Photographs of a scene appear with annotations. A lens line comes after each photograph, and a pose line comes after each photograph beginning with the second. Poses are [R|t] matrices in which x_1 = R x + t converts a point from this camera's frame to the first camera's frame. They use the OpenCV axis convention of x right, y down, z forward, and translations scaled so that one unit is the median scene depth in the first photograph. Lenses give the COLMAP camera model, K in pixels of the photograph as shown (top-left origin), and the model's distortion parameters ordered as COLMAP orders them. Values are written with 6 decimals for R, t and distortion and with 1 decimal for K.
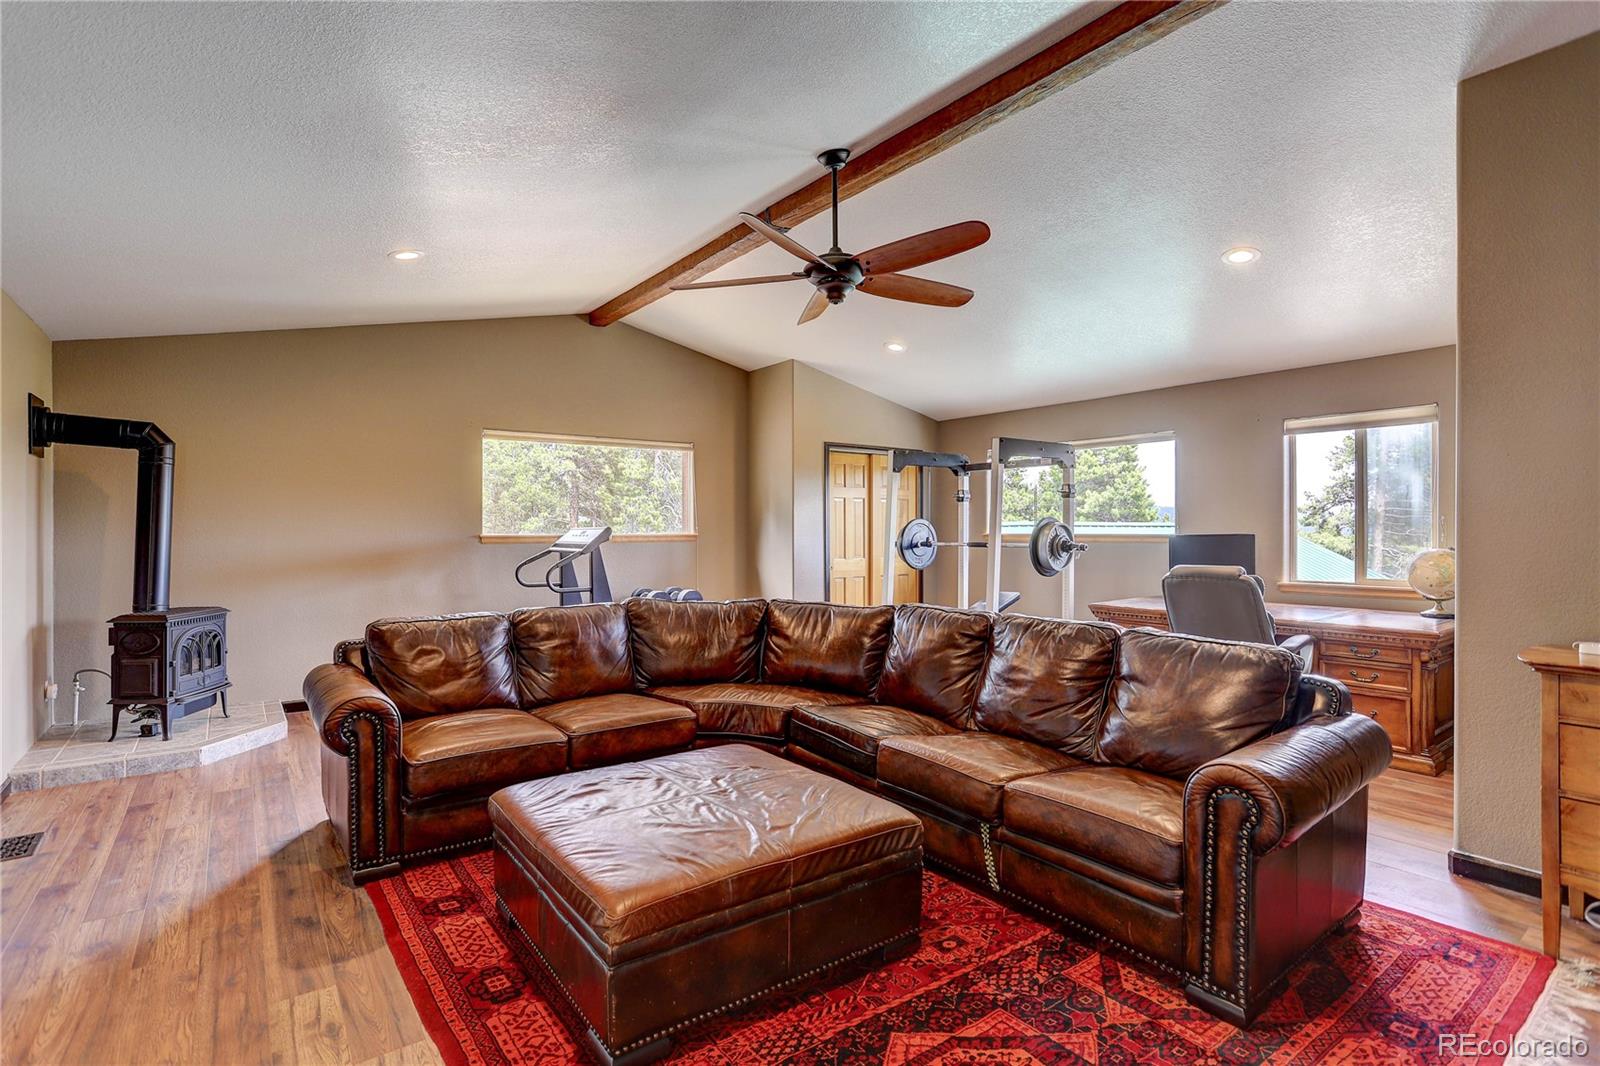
lens RADIAL K [[769.3, 0, 800.0], [0, 769.3, 533.0], [0, 0, 1]] dist [-0.001536, -0.000103]
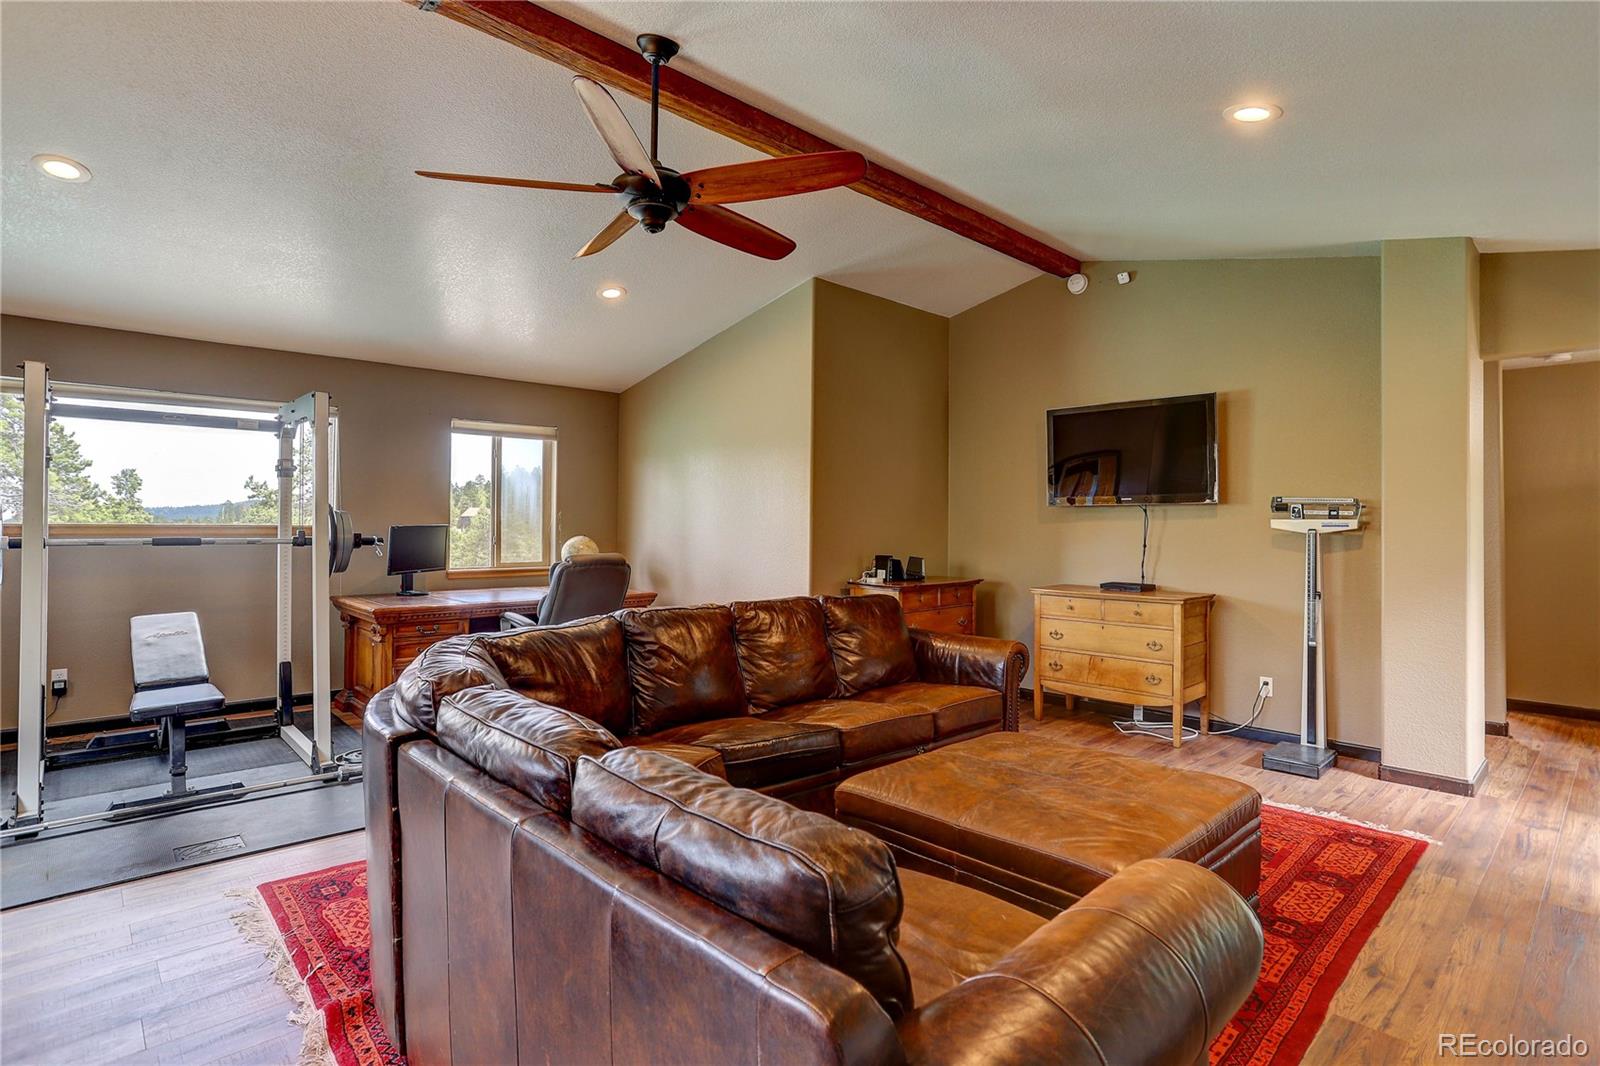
lens RADIAL K [[804.2, 0, 771.3], [0, 804.2, 522.0], [0, 0, 1]] dist [0.000261, 0.000457]
pose [[-0.102972, -0.002859, 0.994680, -0.776346], [0.001671, 0.999994, 0.003048, -0.008524], [-0.994683, 0.001976, -0.102967, 0.970257]]
